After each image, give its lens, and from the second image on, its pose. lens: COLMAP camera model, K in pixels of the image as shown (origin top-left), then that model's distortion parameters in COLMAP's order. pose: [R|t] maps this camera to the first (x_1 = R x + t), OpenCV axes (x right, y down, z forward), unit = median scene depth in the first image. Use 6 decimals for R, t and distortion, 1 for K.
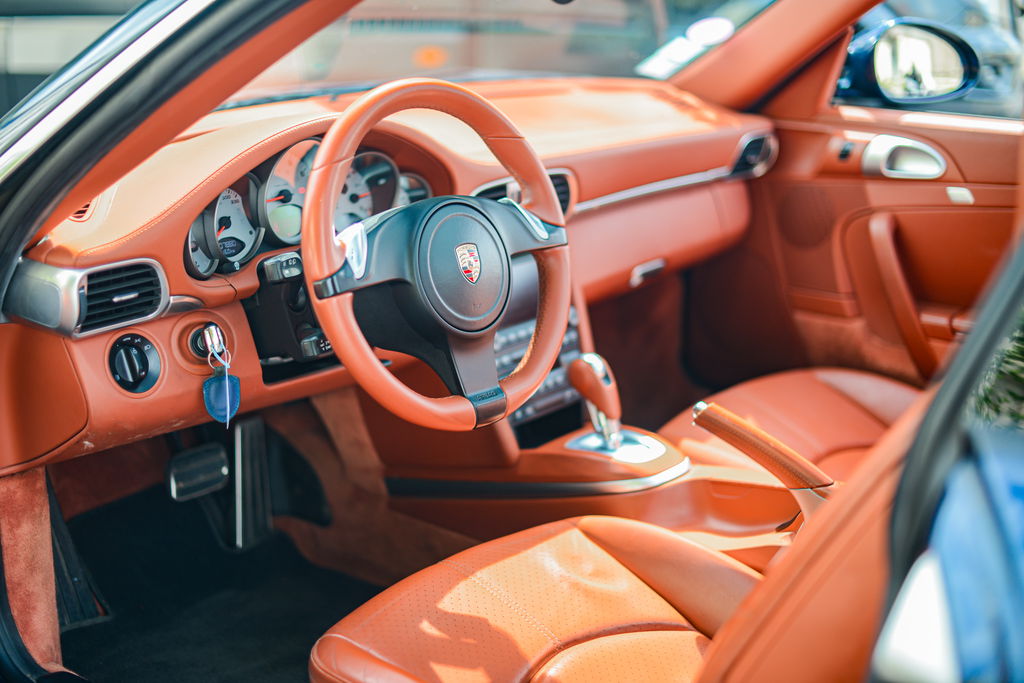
lens RADIAL K [[1505.4, 0, 512.0], [0, 1505.4, 341.5], [0, 0, 1]] dist [-0.020535, -0.038112]
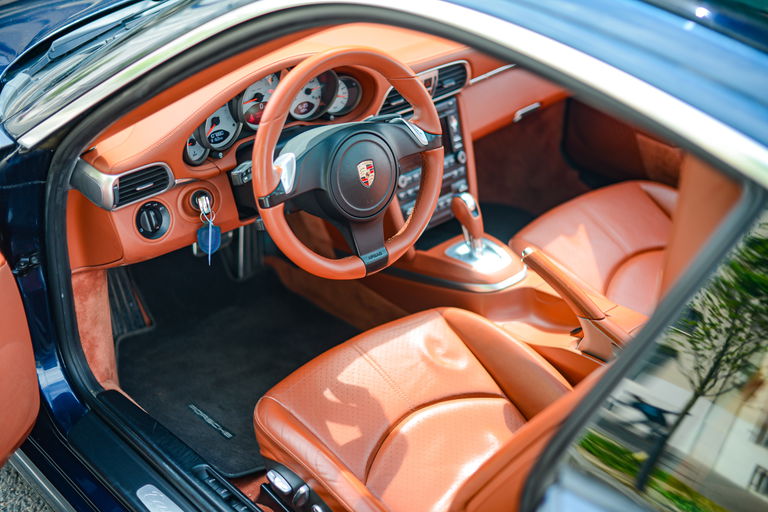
lens RADIAL K [[1111.2, 0, 384.0], [0, 1111.2, 256.0], [0, 0, 1]] dist [-0.006109, -0.009490]
pose [[0.991049, 0.086305, -0.101849, 0.107644], [-0.057659, 0.964820, 0.256511, -0.254512], [0.120404, -0.248343, 0.961160, -0.095493]]
